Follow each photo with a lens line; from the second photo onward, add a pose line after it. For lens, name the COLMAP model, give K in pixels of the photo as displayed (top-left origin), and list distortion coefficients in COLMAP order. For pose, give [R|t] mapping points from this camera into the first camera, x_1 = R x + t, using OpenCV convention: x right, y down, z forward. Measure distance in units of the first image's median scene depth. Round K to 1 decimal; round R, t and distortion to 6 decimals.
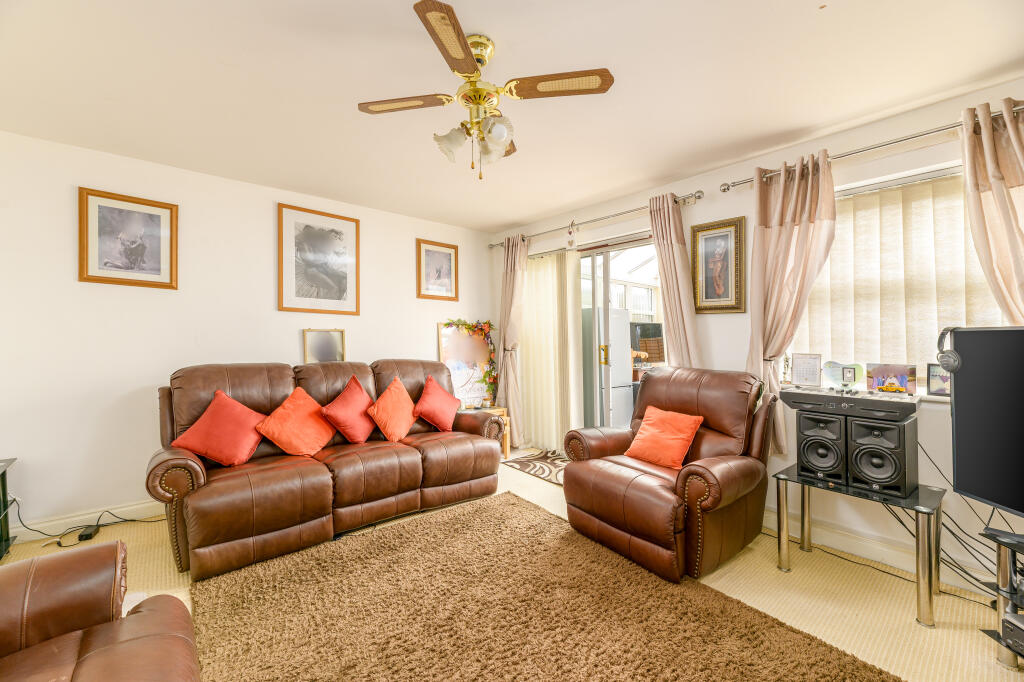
lens RADIAL K [[413.1, 0, 505.1], [0, 413.1, 339.5], [0, 0, 1]] dist [-0.000320, -0.000194]
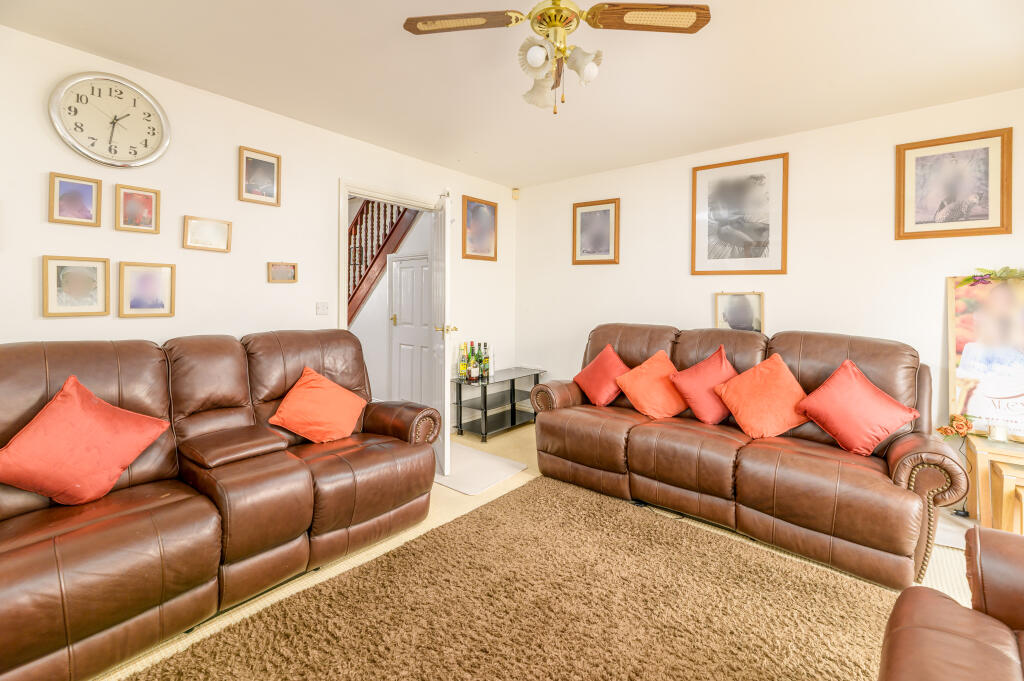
lens RADIAL K [[430.4, 0, 511.5], [0, 430.4, 305.9], [0, 0, 1]] dist [-0.001150, -0.000236]
pose [[0.188711, 0.009071, -0.981991, 0.450097], [-0.011922, 0.999905, 0.006946, 0.003629], [0.981960, 0.010396, 0.188801, 0.420820]]
